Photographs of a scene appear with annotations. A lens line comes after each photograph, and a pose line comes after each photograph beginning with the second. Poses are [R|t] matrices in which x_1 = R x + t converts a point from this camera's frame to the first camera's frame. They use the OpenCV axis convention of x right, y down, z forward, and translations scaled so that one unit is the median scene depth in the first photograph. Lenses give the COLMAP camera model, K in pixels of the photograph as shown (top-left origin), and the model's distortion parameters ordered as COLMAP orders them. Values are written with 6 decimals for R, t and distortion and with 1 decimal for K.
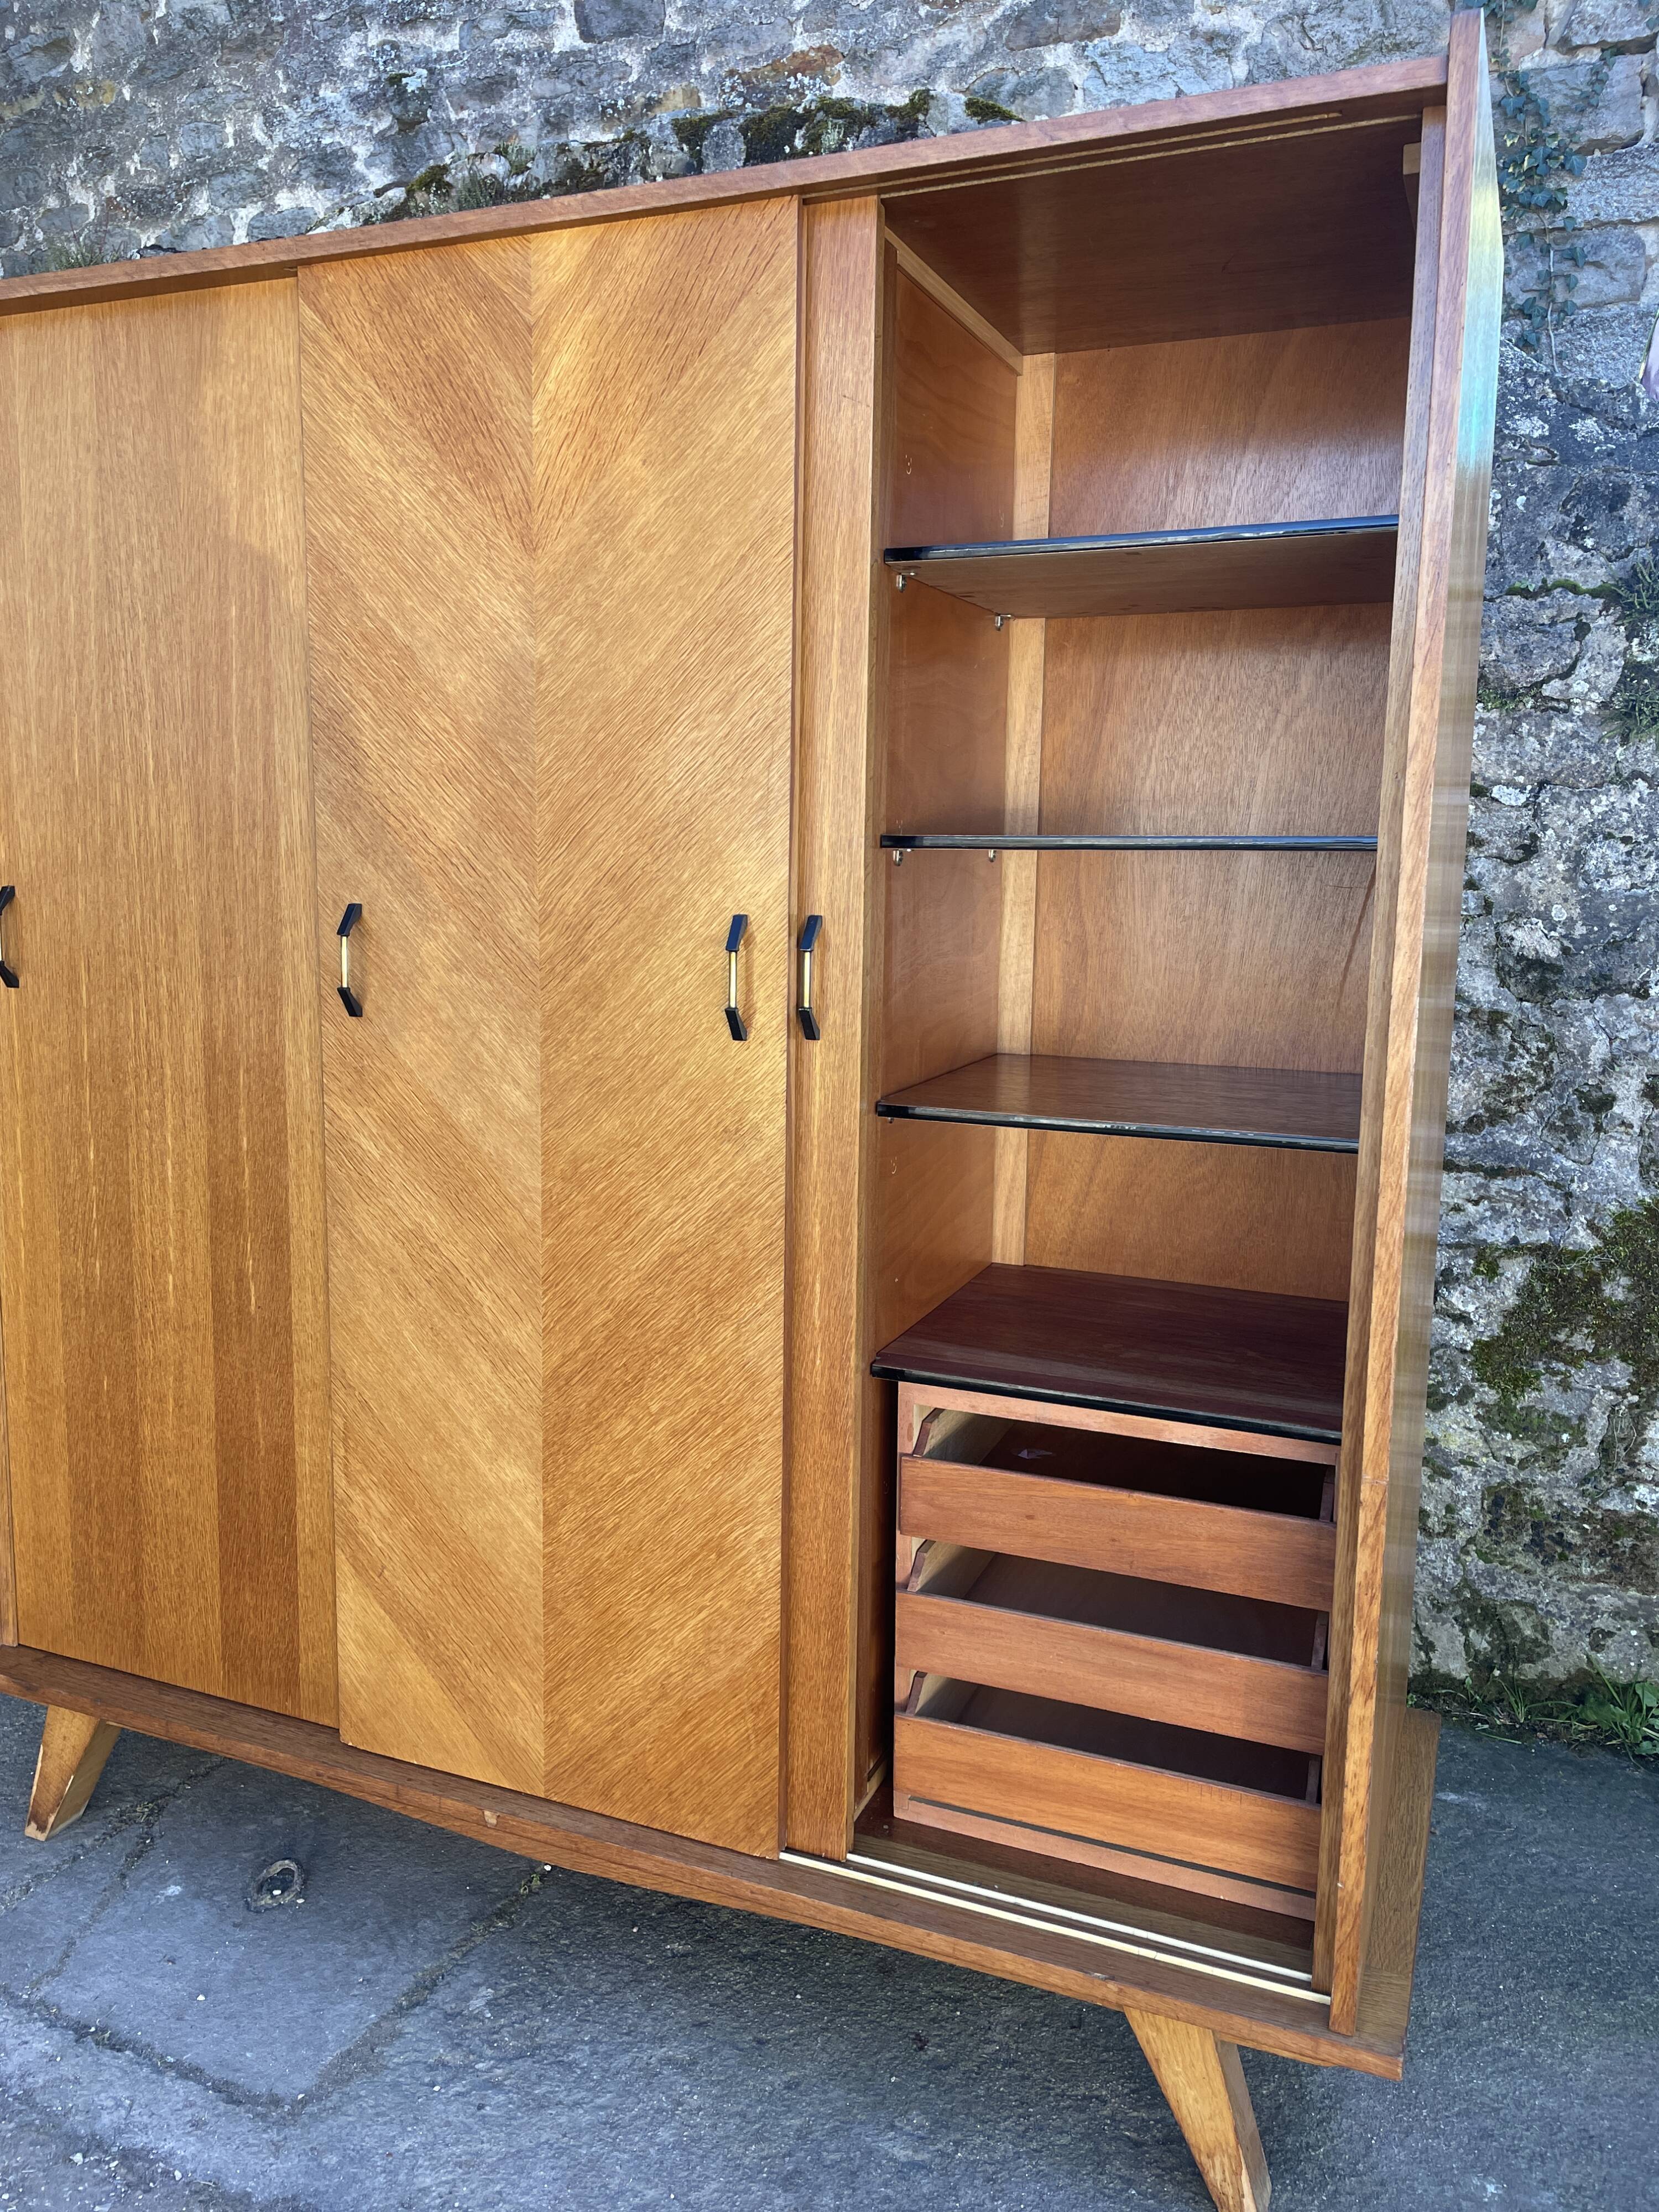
lens RADIAL K [[1654.5, 0, 821.1], [0, 1654.5, 1081.6], [0, 0, 1]] dist [0.080741, -0.100228]
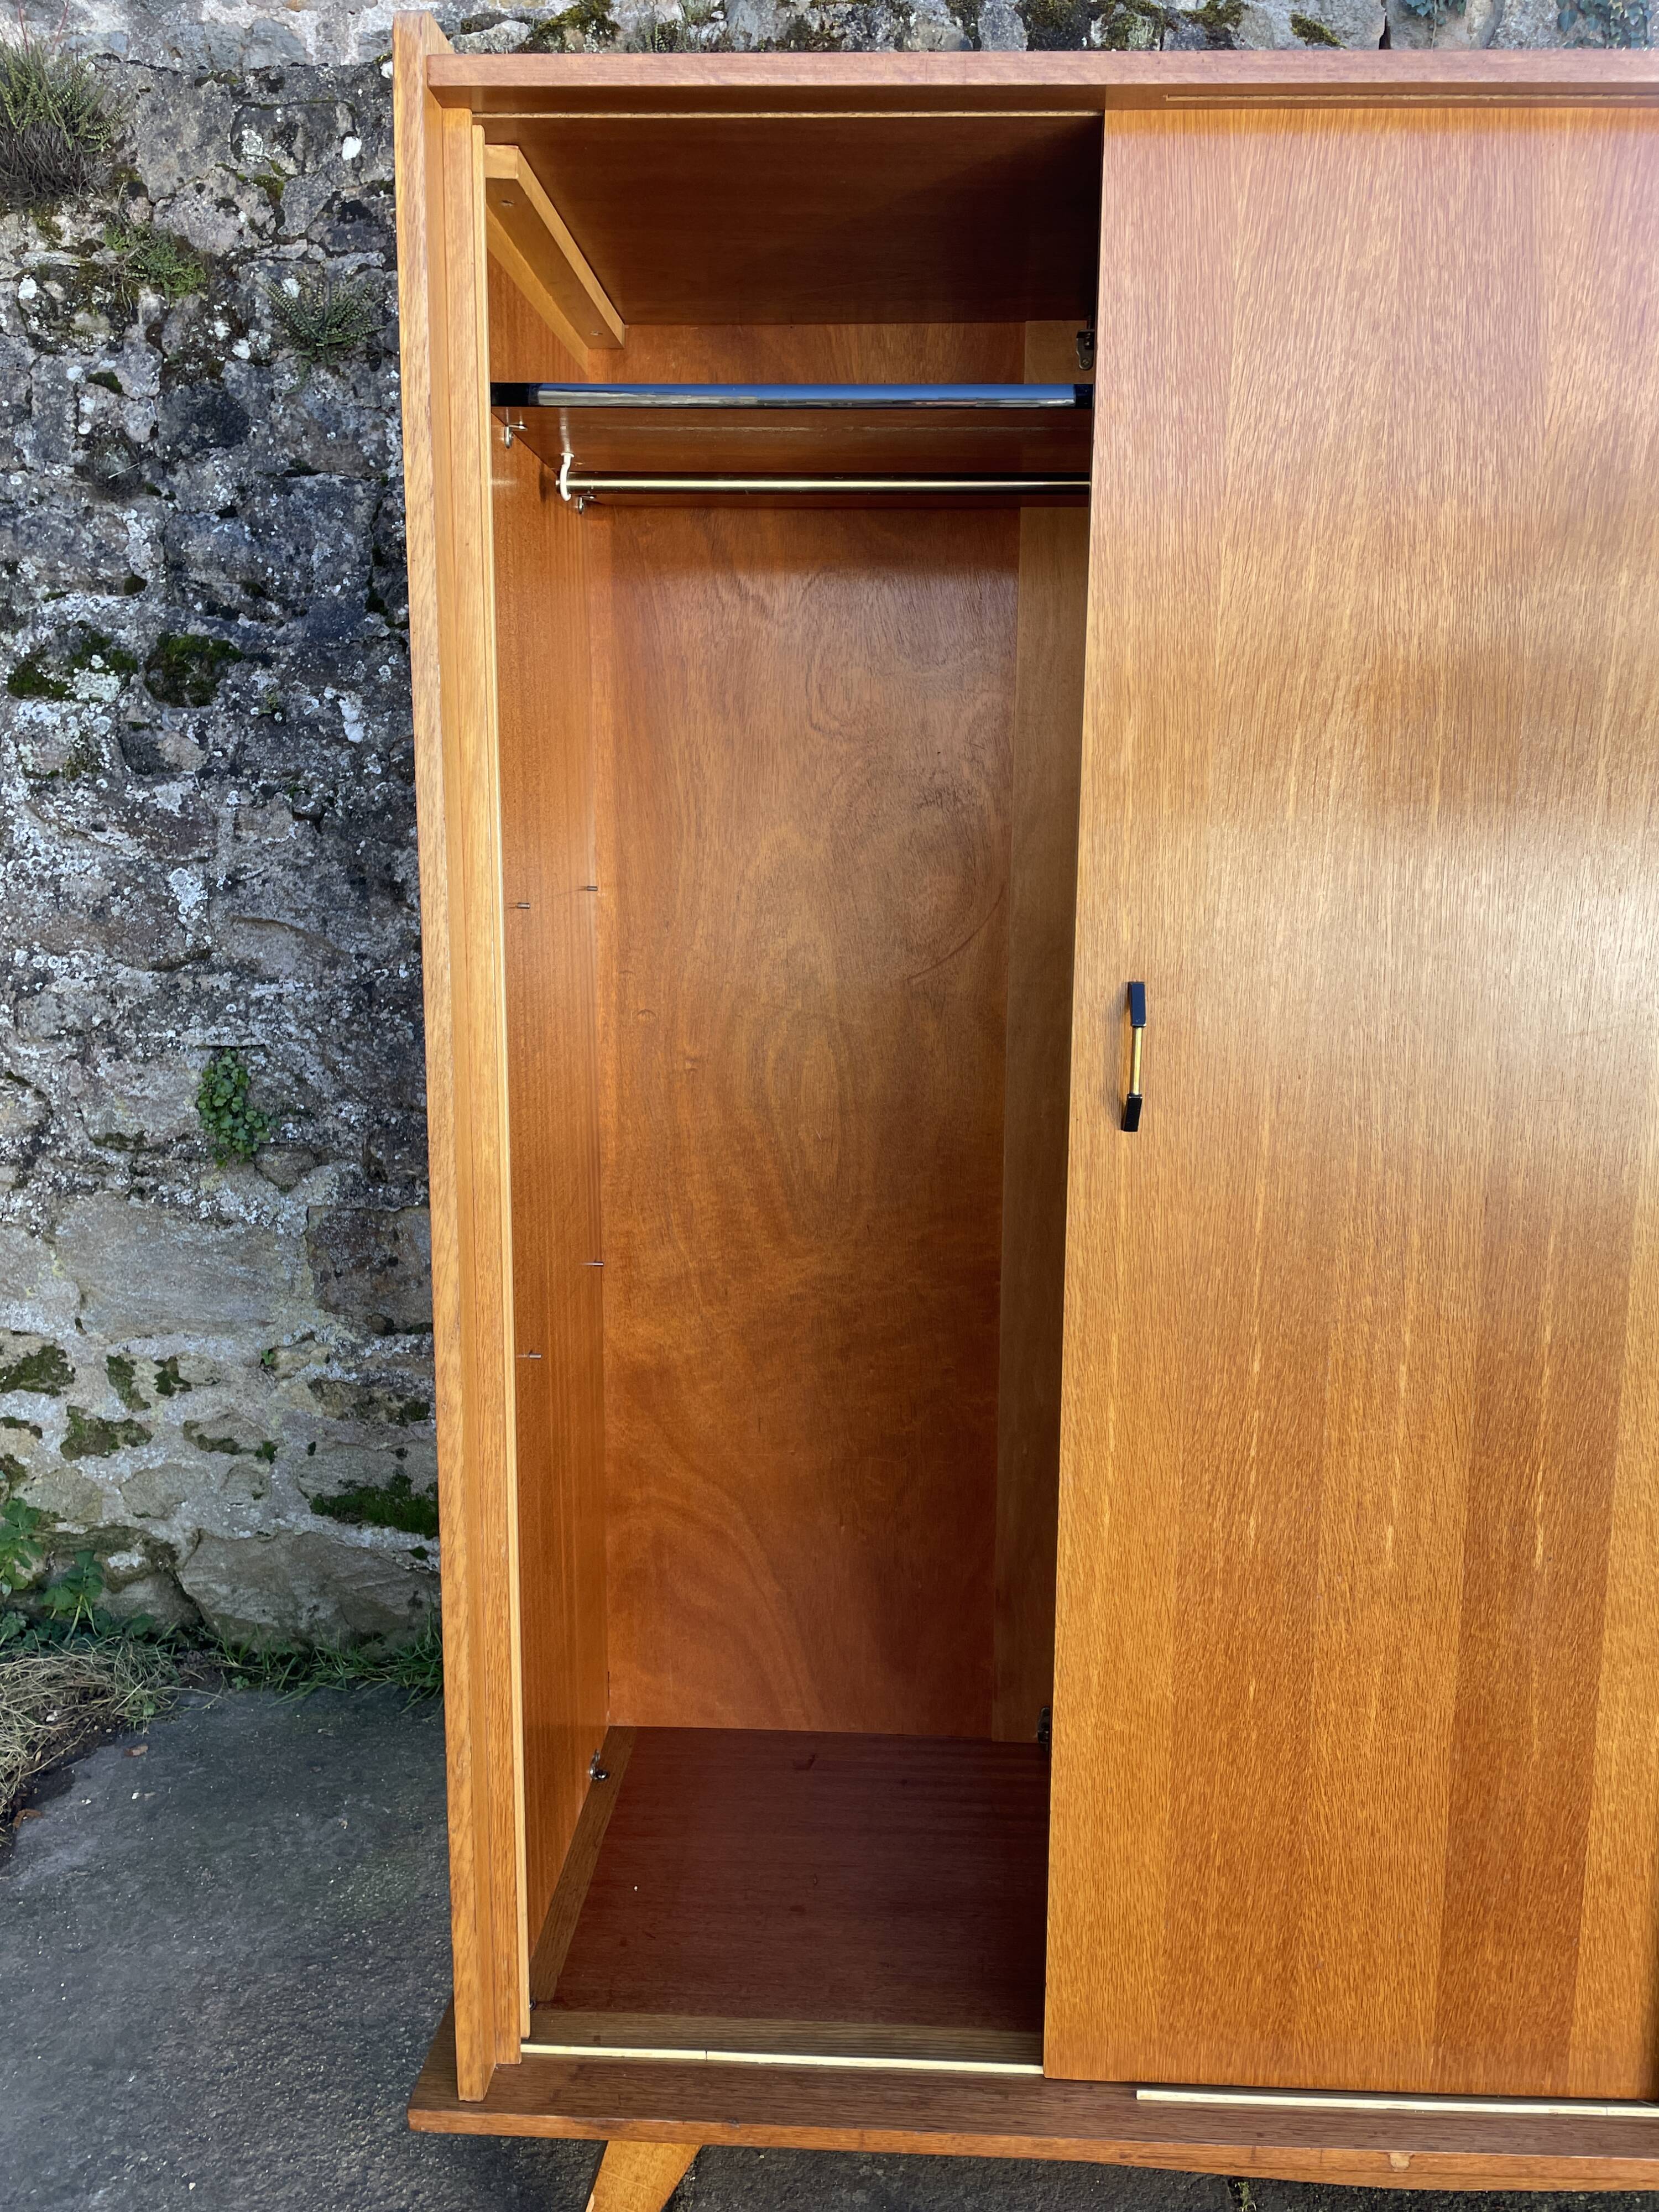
lens RADIAL K [[1690.1, 0, 840.2], [0, 1690.1, 1100.9], [0, 0, 1]] dist [0.070340, -0.086385]
pose [[0.936742, -0.062437, 0.344408, -0.876766], [0.056345, 0.998028, 0.027681, -0.099400], [-0.345457, -0.006524, 0.938412, 0.427356]]
